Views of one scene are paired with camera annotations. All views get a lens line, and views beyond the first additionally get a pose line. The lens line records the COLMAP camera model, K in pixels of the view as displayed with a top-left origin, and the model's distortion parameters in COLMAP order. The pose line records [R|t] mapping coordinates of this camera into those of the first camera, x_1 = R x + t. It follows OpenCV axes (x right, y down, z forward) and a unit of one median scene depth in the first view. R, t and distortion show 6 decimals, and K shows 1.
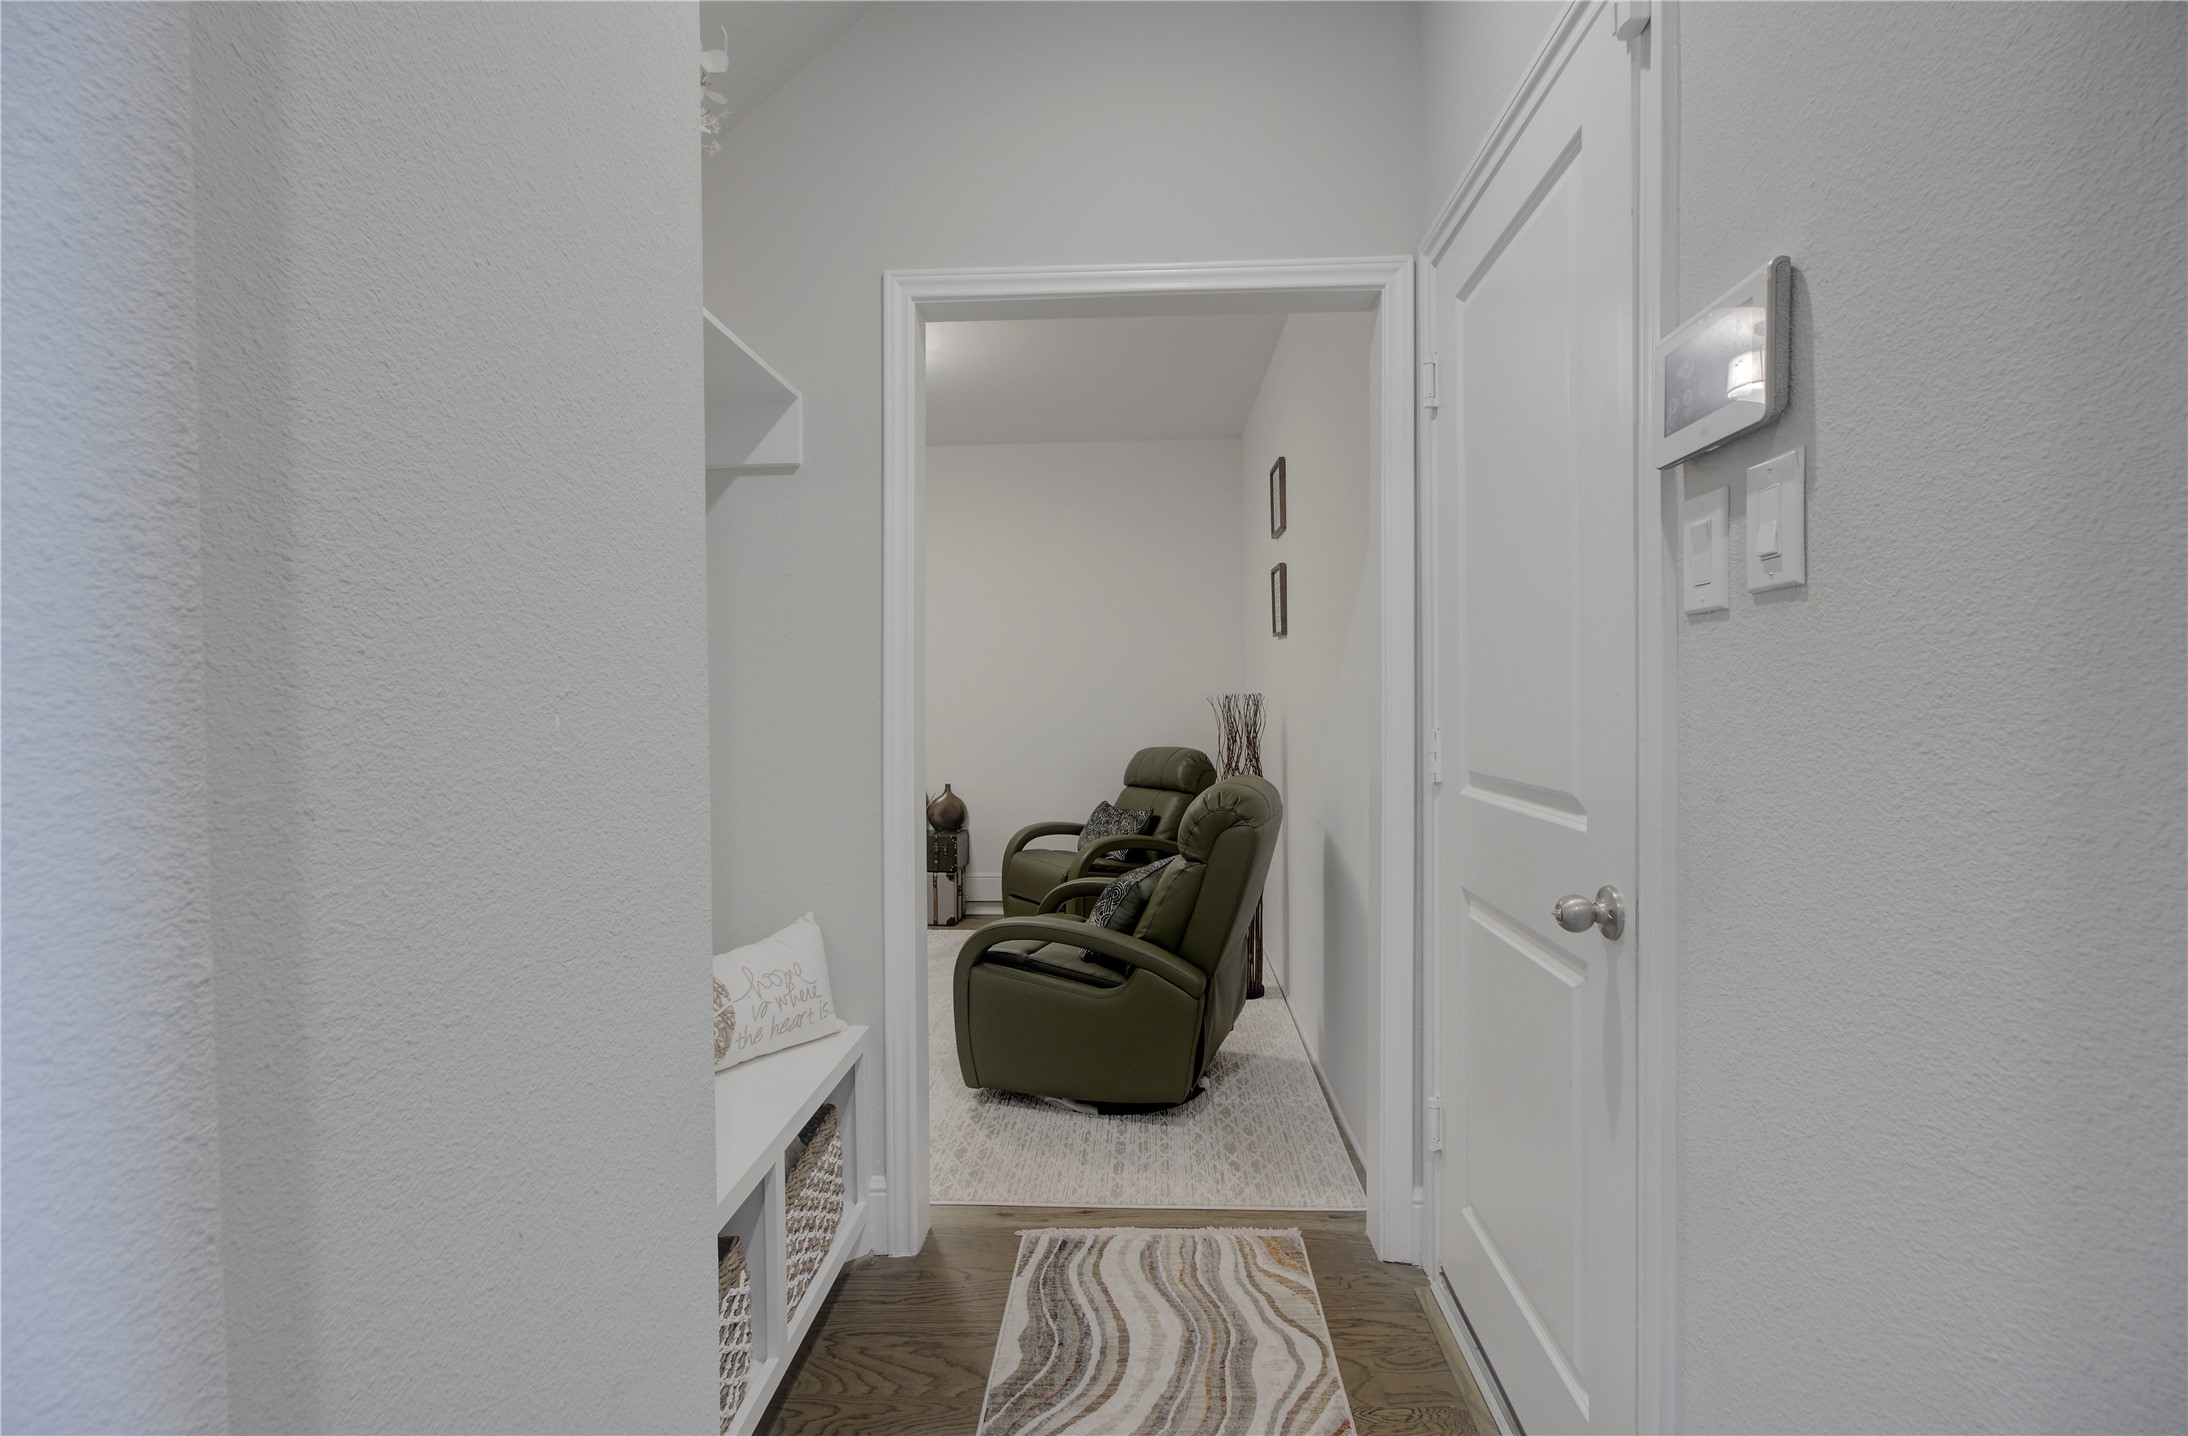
lens RADIAL K [[1010.5, 0, 1093.7], [0, 1010.5, 709.7], [0, 0, 1]] dist [-0.003444, 0.000007]
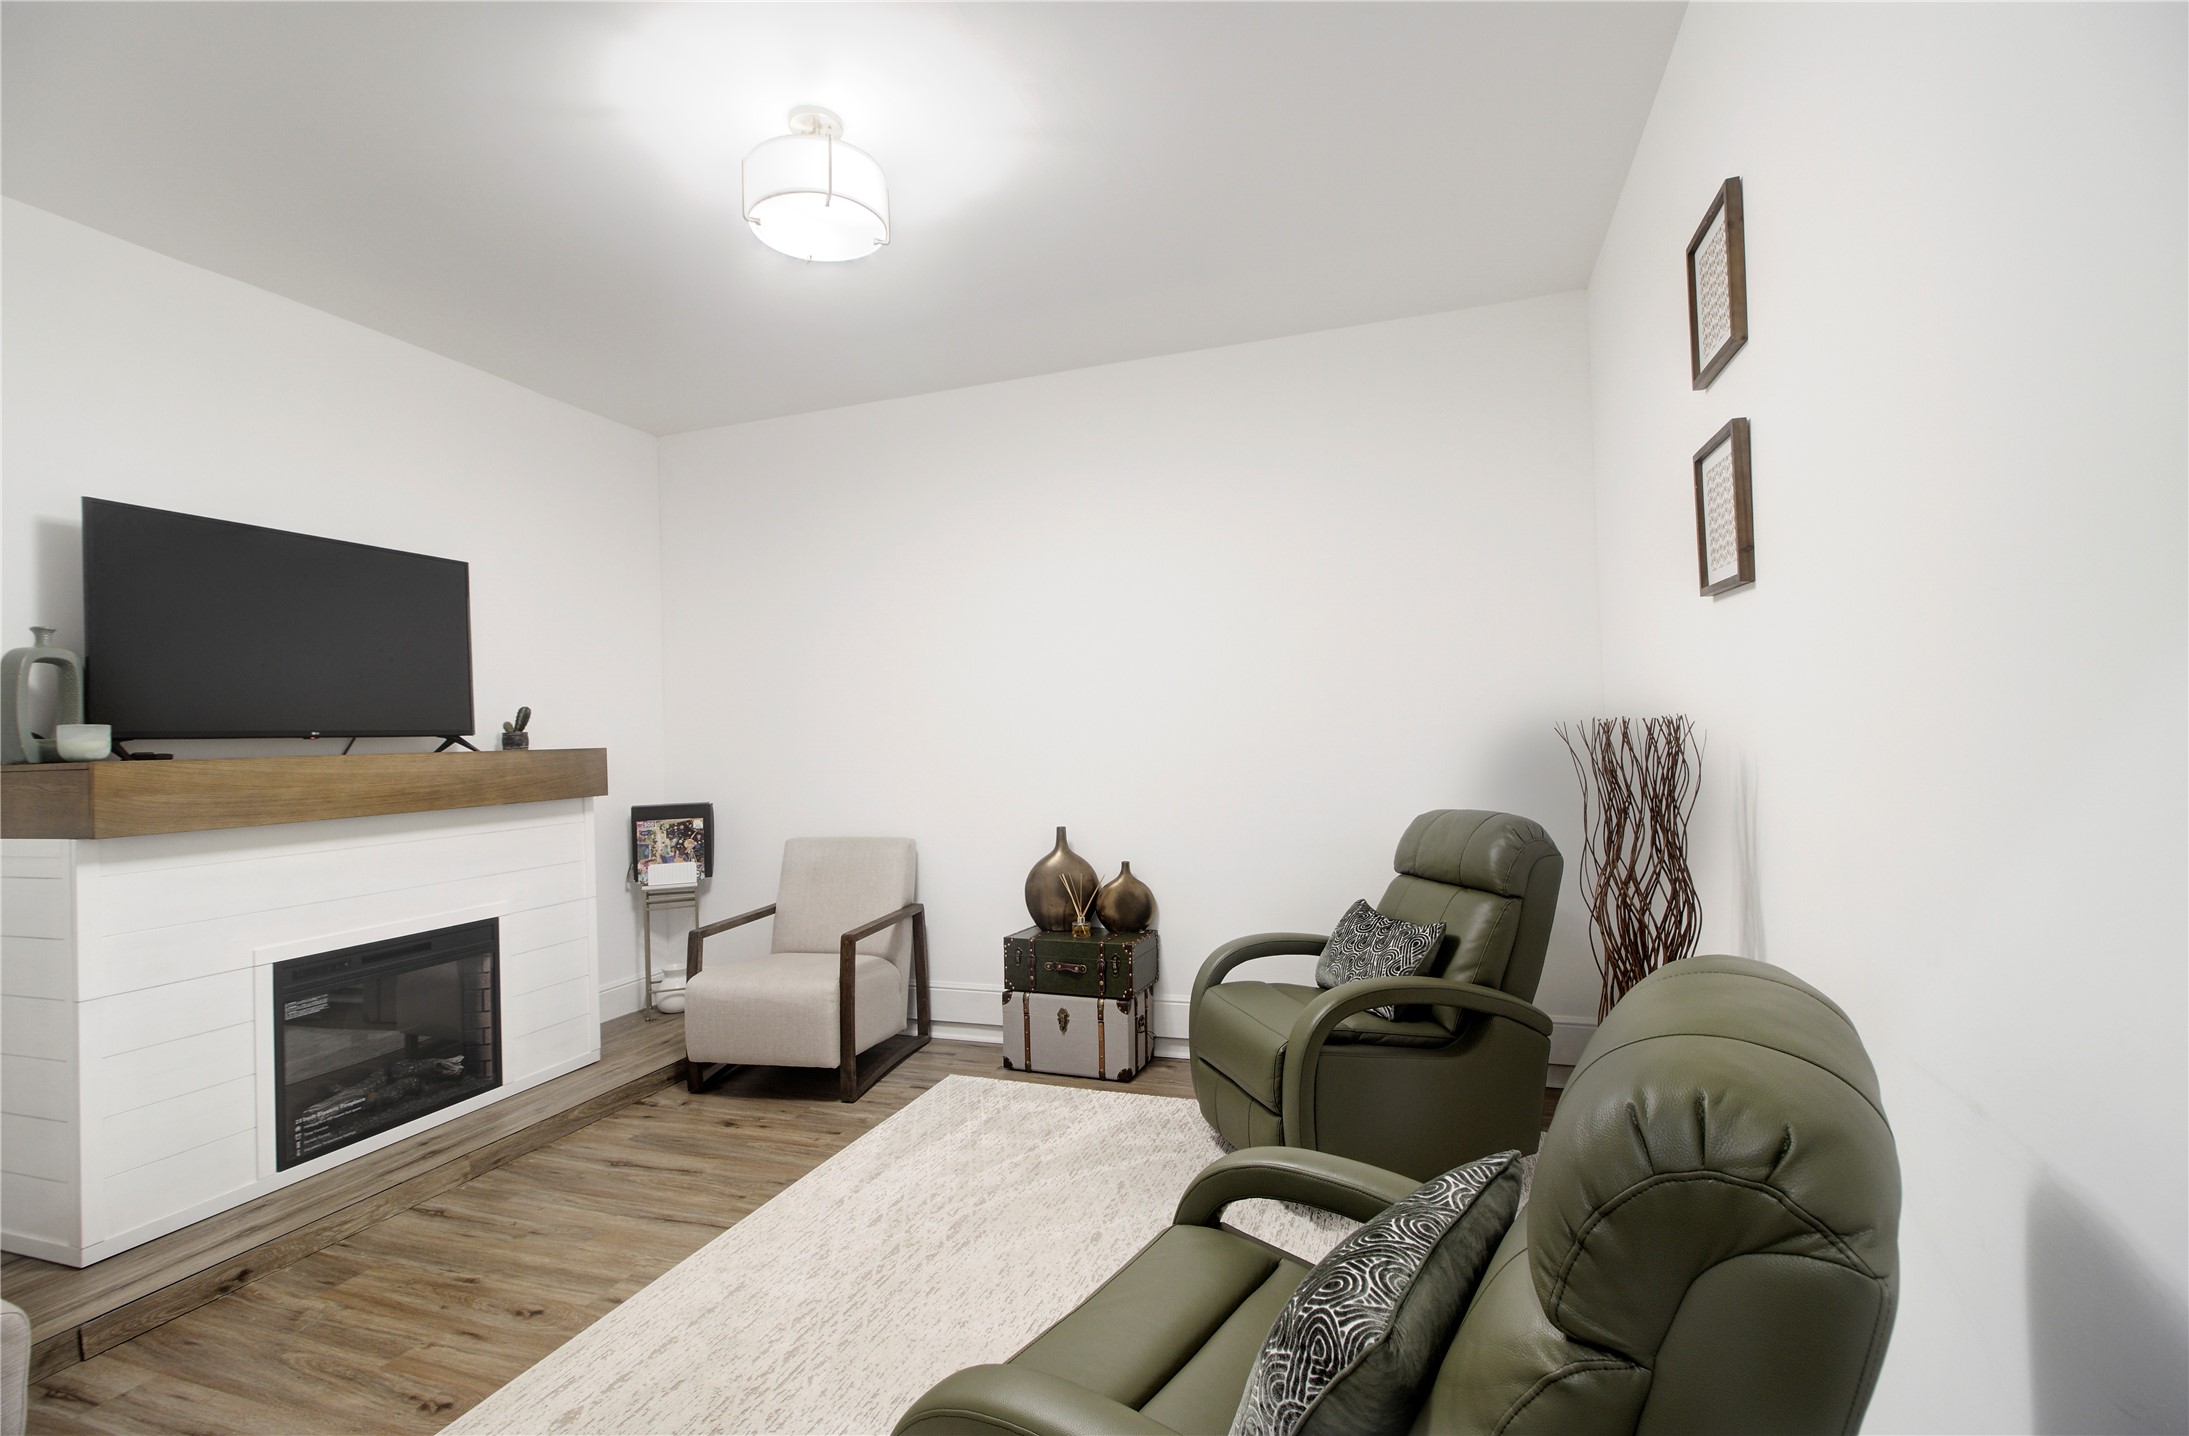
lens RADIAL K [[1010.9, 0, 1092.5], [0, 1010.9, 721.8], [0, 0, 1]] dist [-0.003444, 0.000007]
pose [[0.960748, -0.020645, -0.276652, 0.026955], [0.014647, 0.999611, -0.023729, -0.005178], [0.277035, 0.018745, 0.960677, 0.386456]]
